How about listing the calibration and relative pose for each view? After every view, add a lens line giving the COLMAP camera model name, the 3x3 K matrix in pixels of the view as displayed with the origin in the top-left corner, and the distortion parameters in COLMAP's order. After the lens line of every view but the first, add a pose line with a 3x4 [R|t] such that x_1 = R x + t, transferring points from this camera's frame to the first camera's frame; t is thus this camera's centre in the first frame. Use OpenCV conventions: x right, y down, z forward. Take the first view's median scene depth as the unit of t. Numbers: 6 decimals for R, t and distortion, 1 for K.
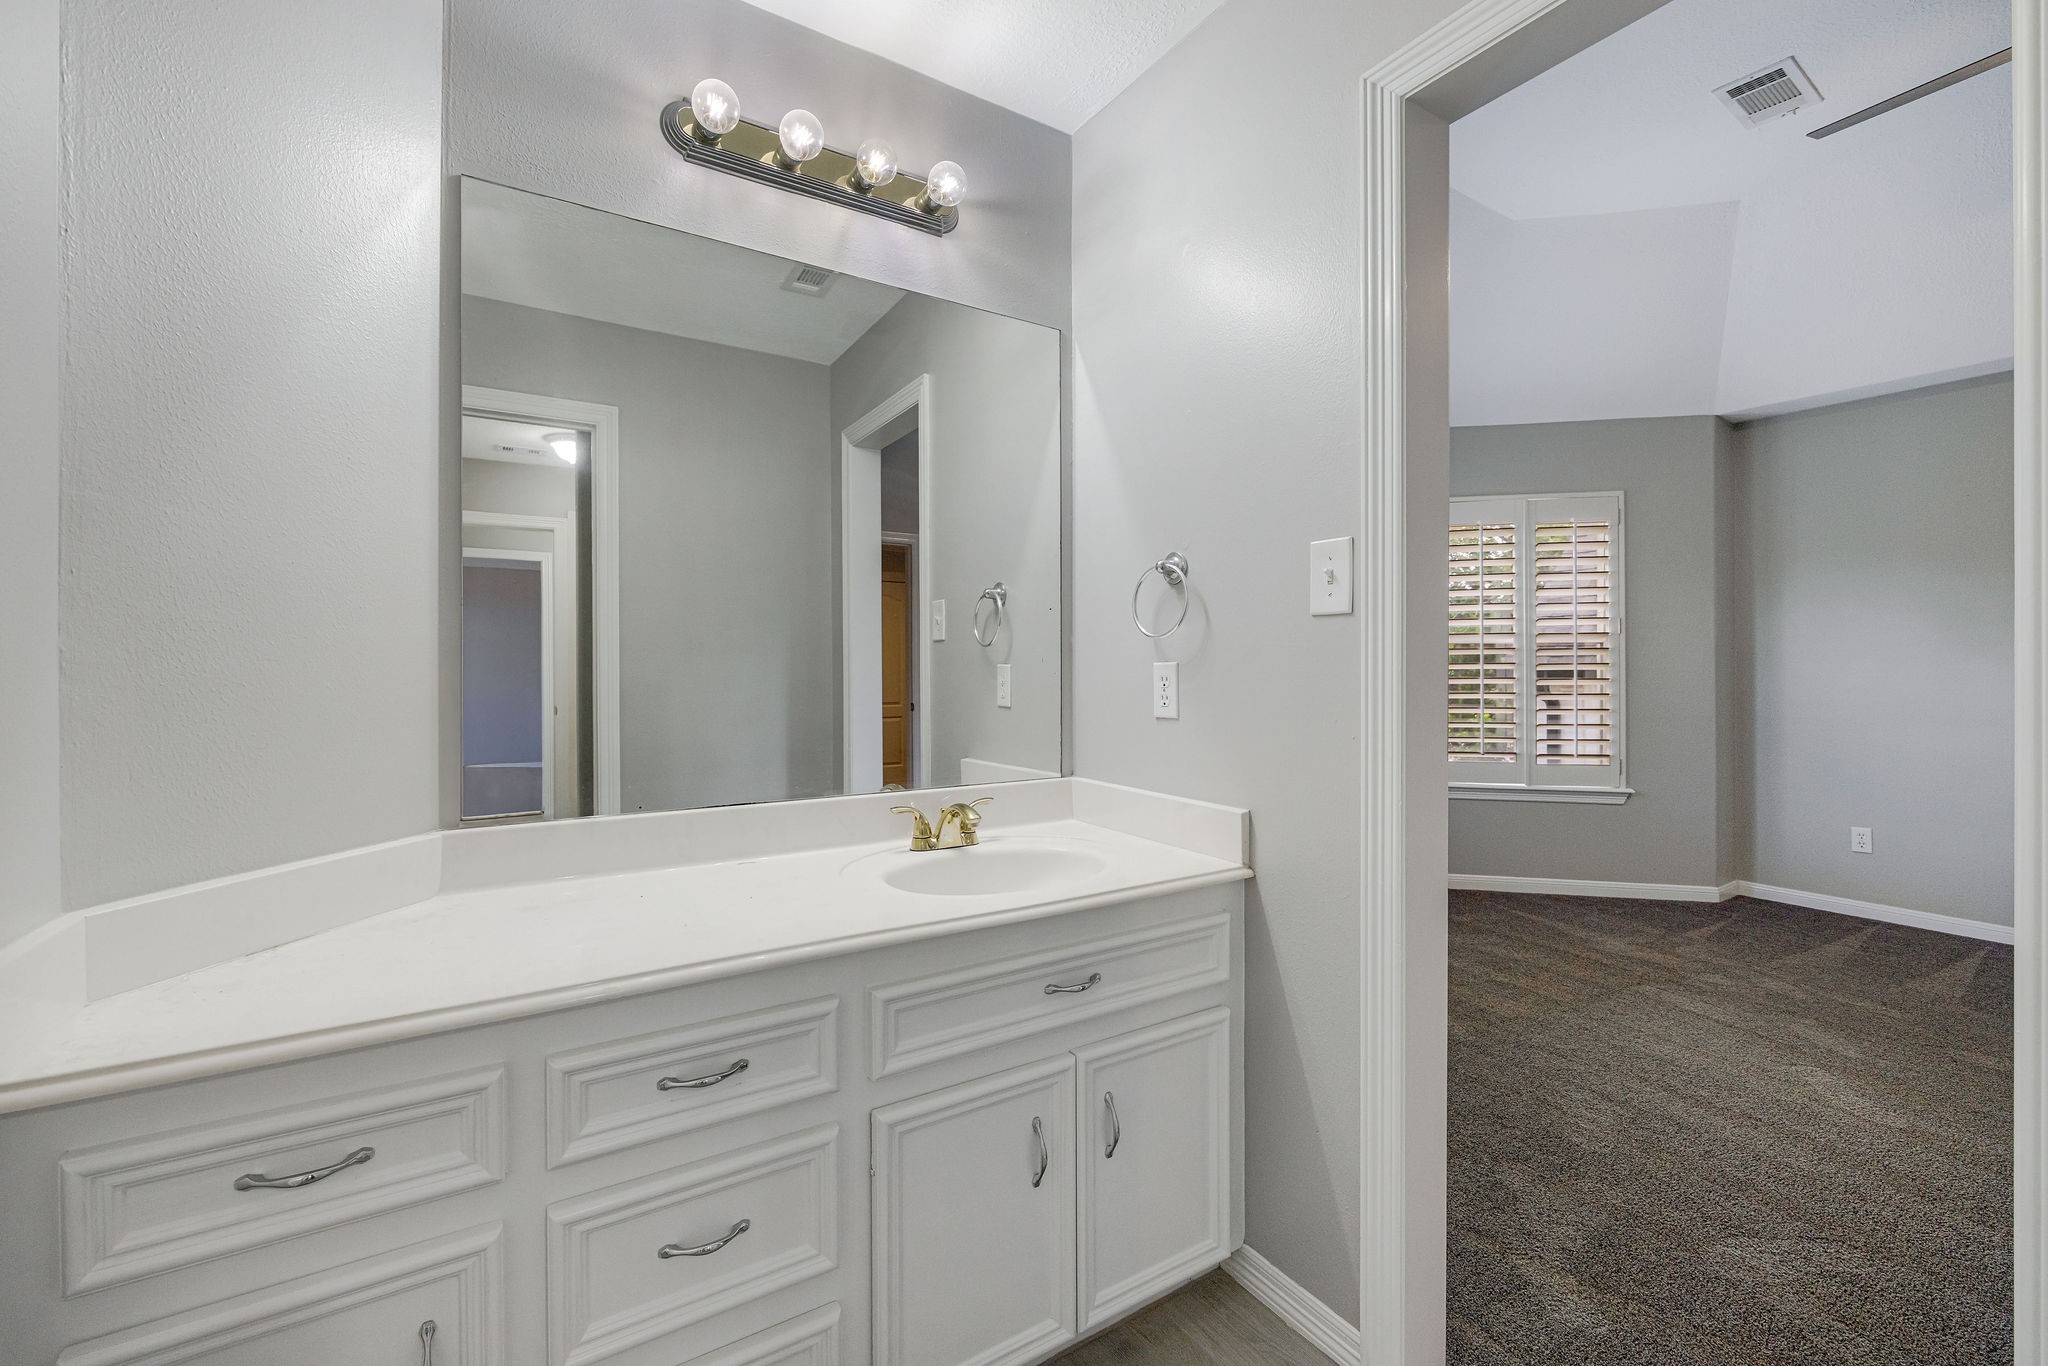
lens RADIAL K [[832.9, 0, 1027.4], [0, 832.9, 687.8], [0, 0, 1]] dist [0.000499, 0.000253]
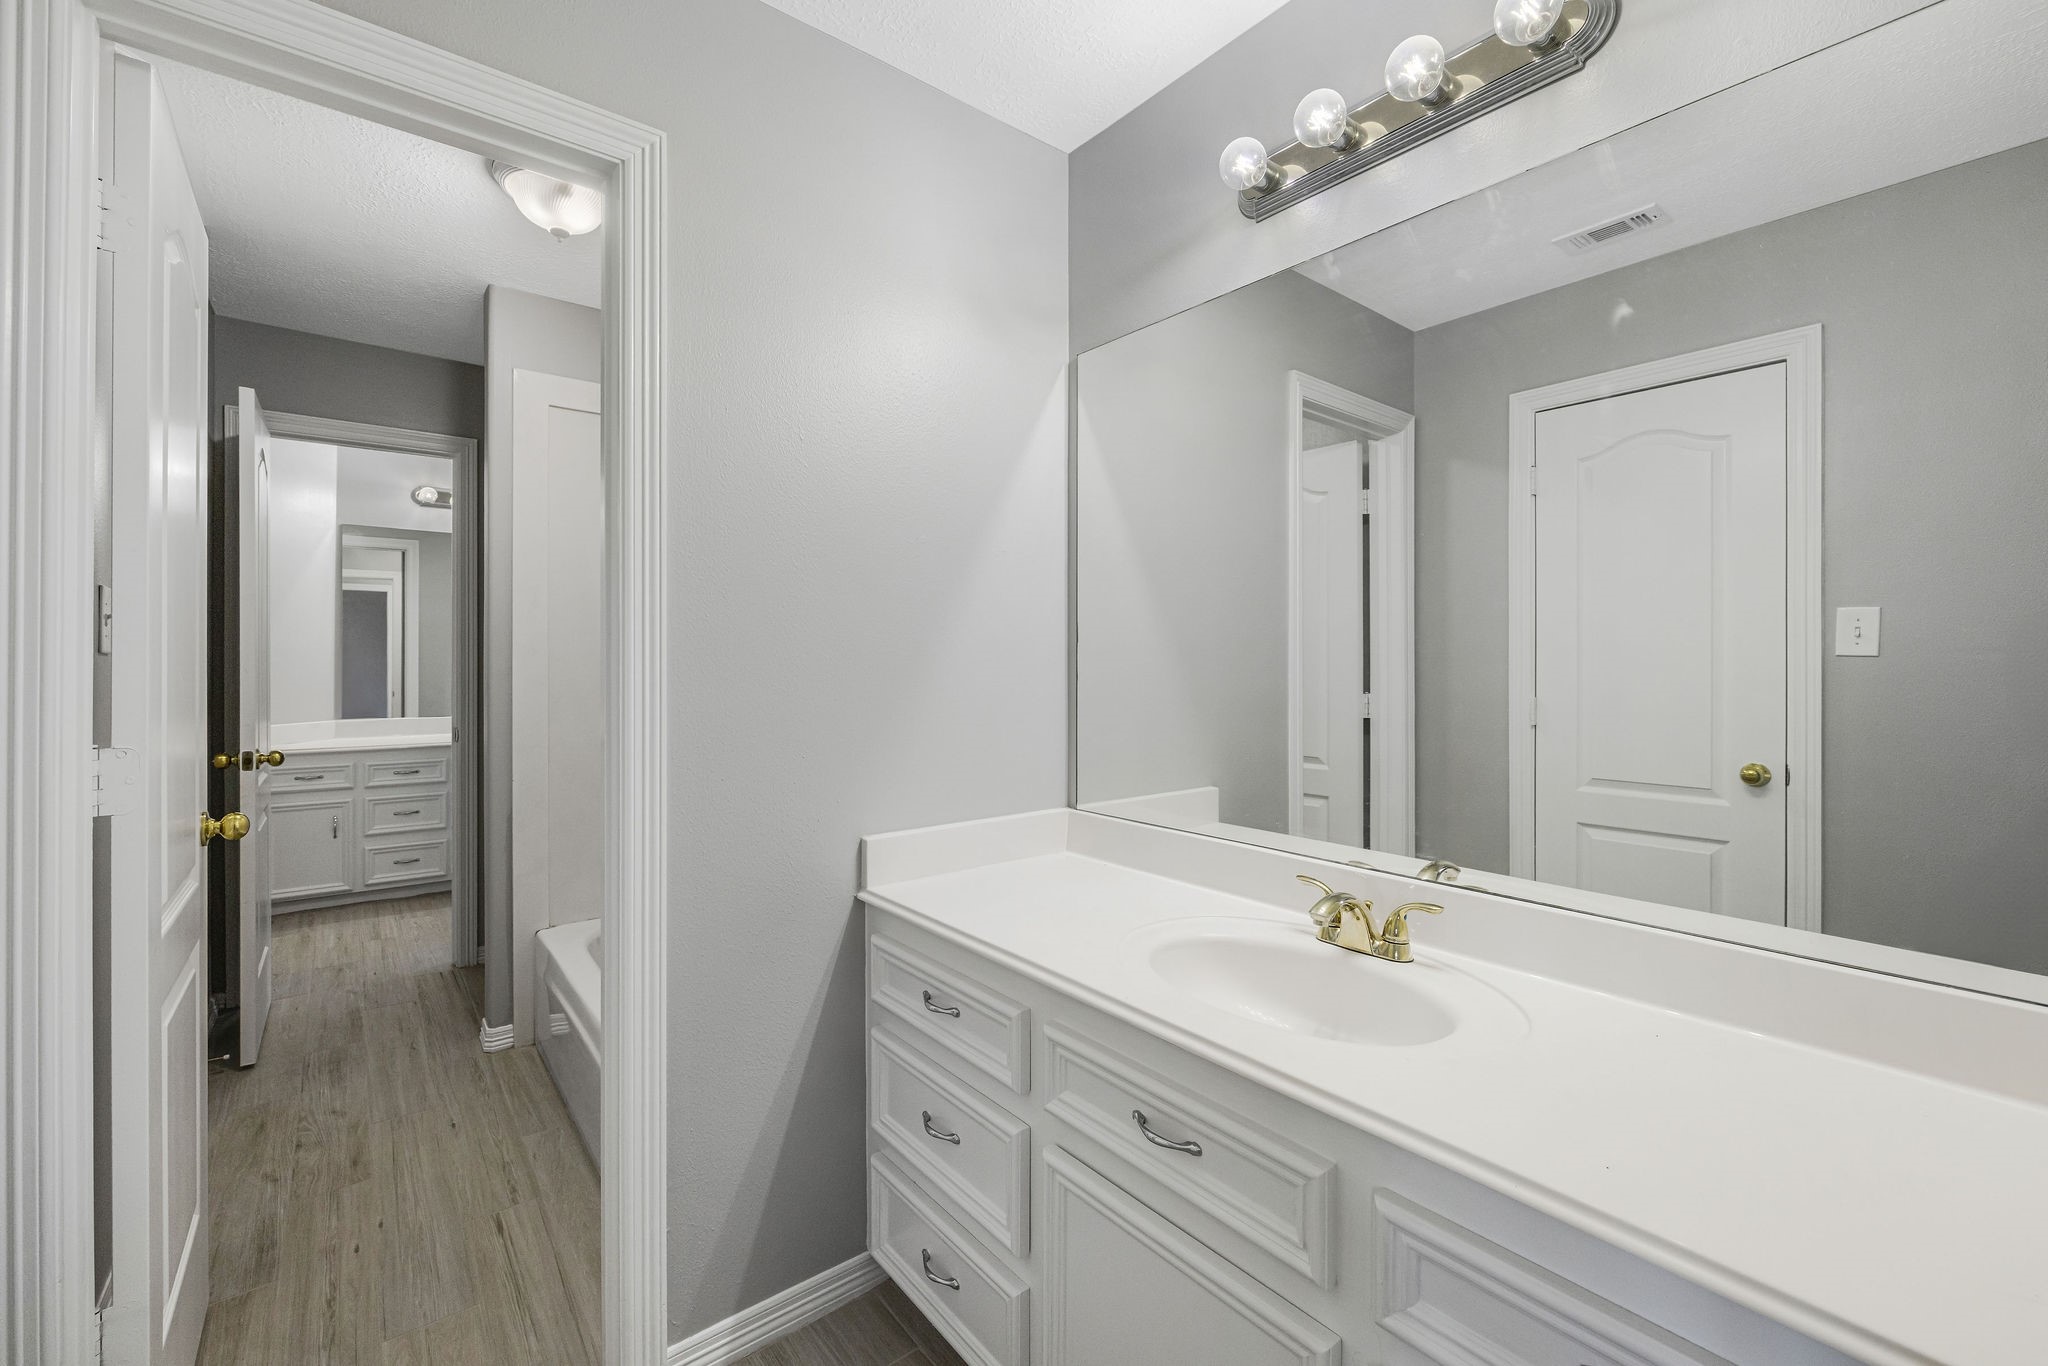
lens RADIAL K [[832.9, 0, 1021.1], [0, 832.9, 665.3], [0, 0, 1]] dist [0.000499, 0.000253]
pose [[0.994532, 0.002908, 0.104388, 2.324877], [-0.002033, 0.999962, -0.008483, -0.027422], [-0.104409, 0.008224, 0.994500, -3.610179]]
